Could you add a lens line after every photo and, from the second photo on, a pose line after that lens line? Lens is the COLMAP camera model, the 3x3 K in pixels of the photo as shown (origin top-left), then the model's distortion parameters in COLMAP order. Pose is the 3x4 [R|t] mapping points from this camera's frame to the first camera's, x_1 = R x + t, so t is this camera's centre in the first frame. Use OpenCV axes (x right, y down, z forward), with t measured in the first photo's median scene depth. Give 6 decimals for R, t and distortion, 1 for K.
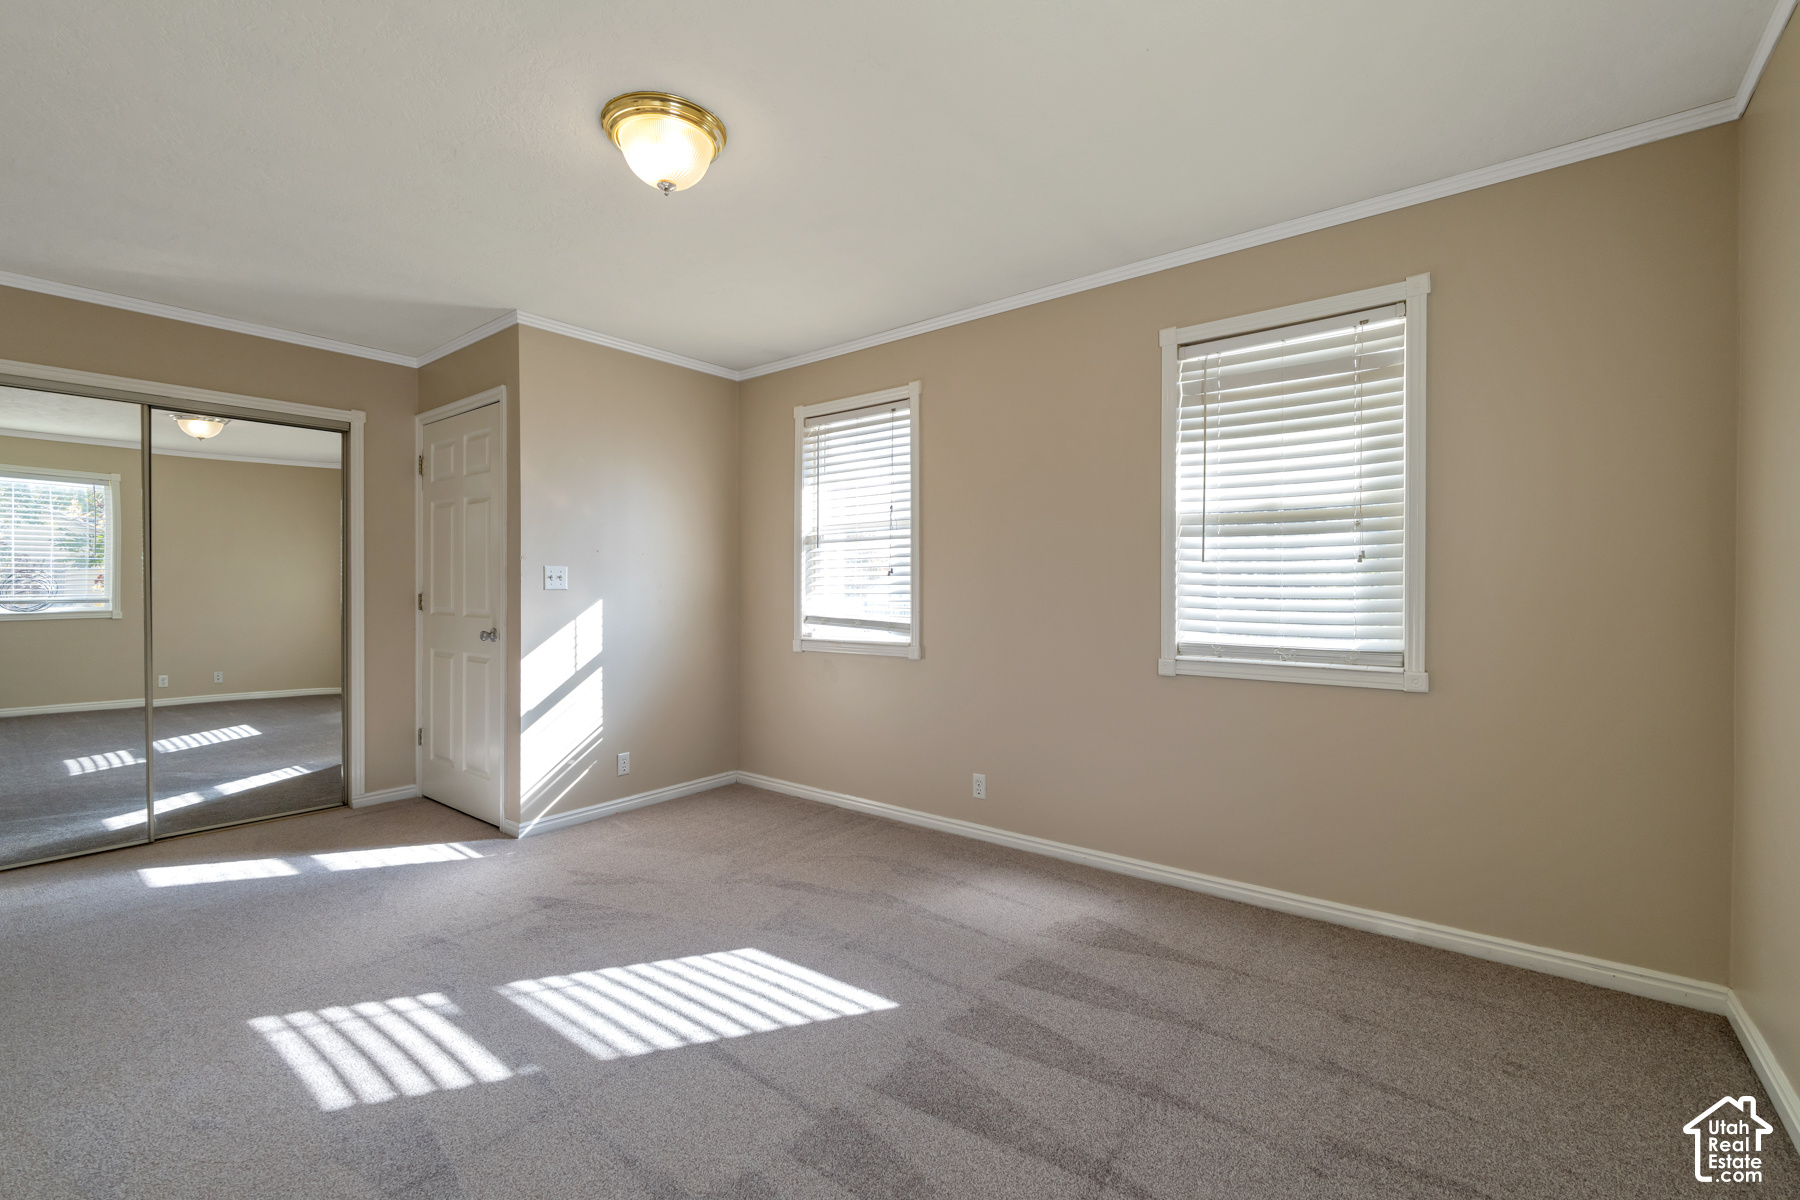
lens RADIAL K [[789.9, 0, 897.9], [0, 789.9, 595.8], [0, 0, 1]] dist [-0.003691, -0.000345]
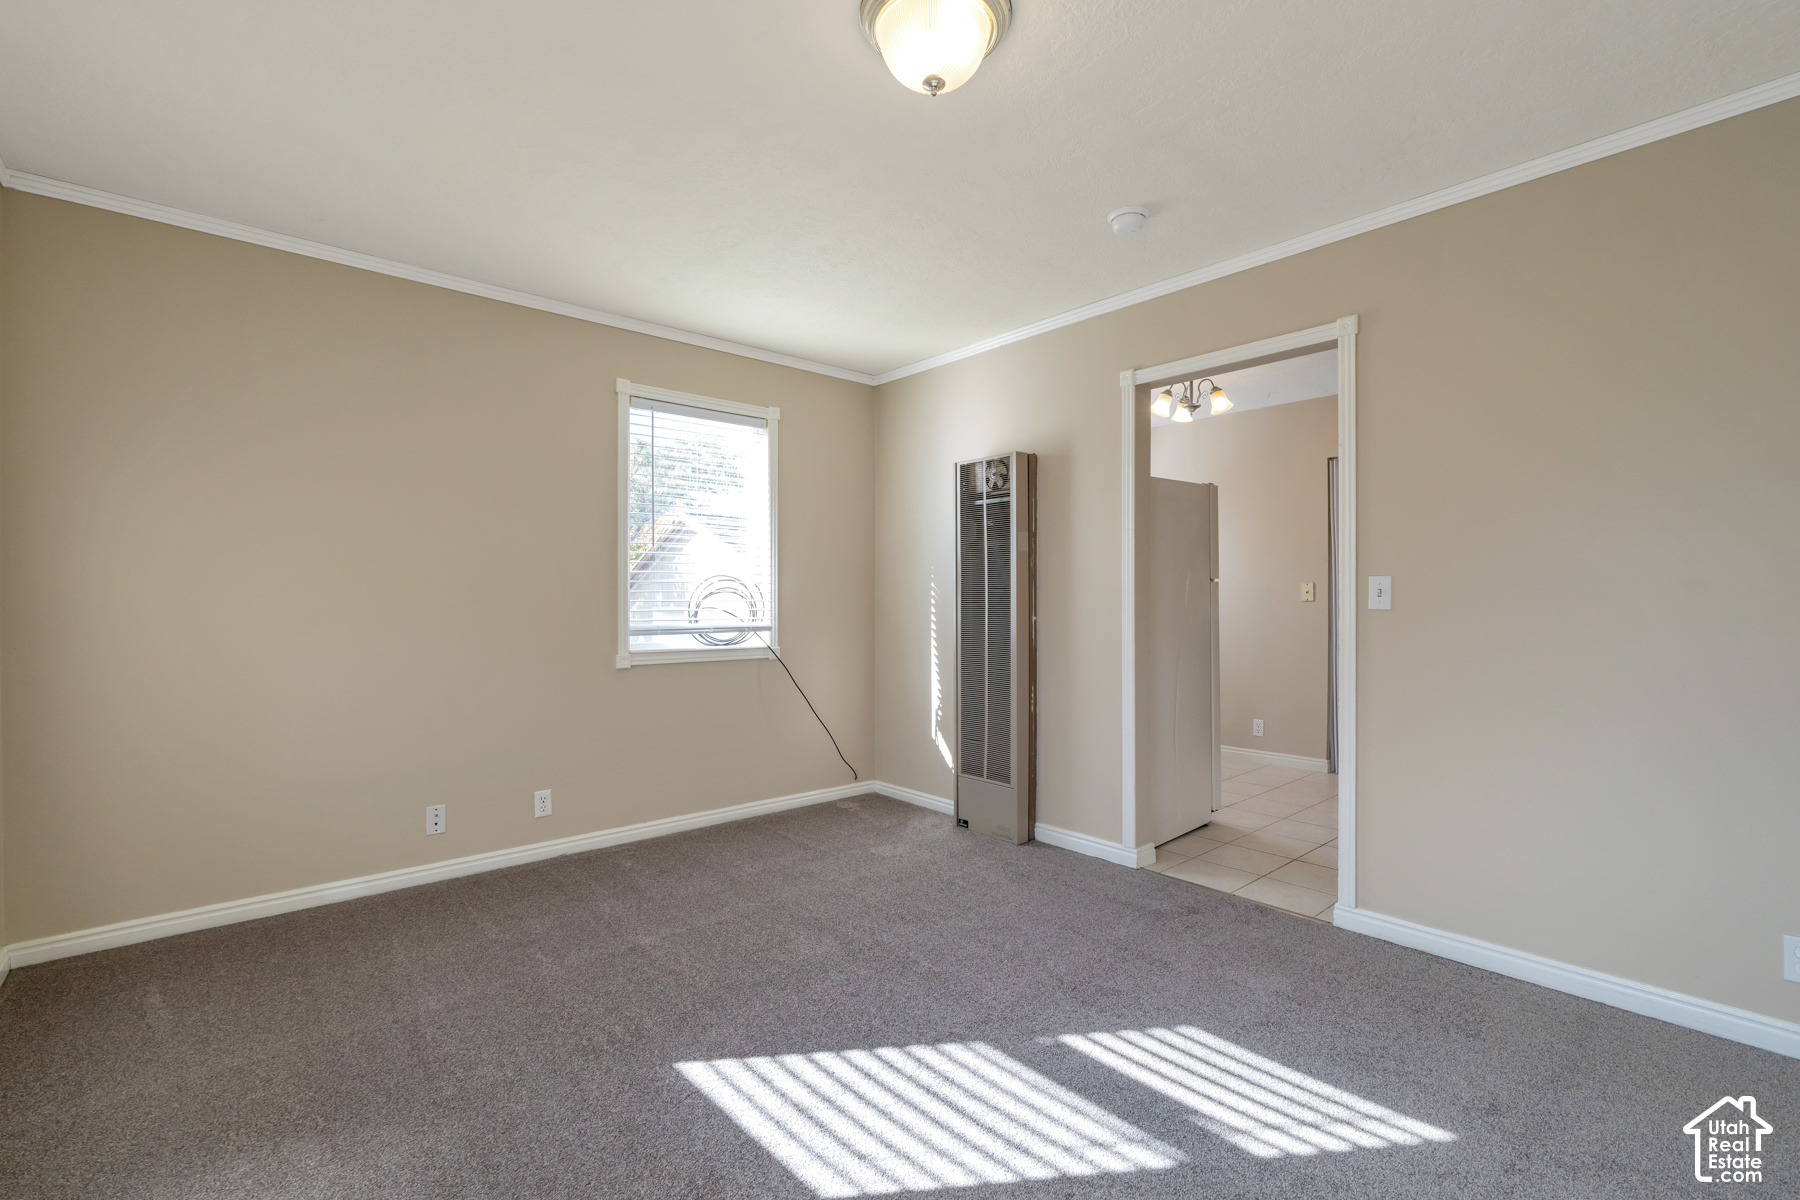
lens RADIAL K [[789.9, 0, 901.1], [0, 789.9, 598.5], [0, 0, 1]] dist [-0.003691, -0.000345]
pose [[-0.985805, -0.000778, 0.167894, -0.403756], [-0.000017, 0.999990, 0.004535, -0.005085], [-0.167896, 0.004467, -0.985795, 1.857218]]
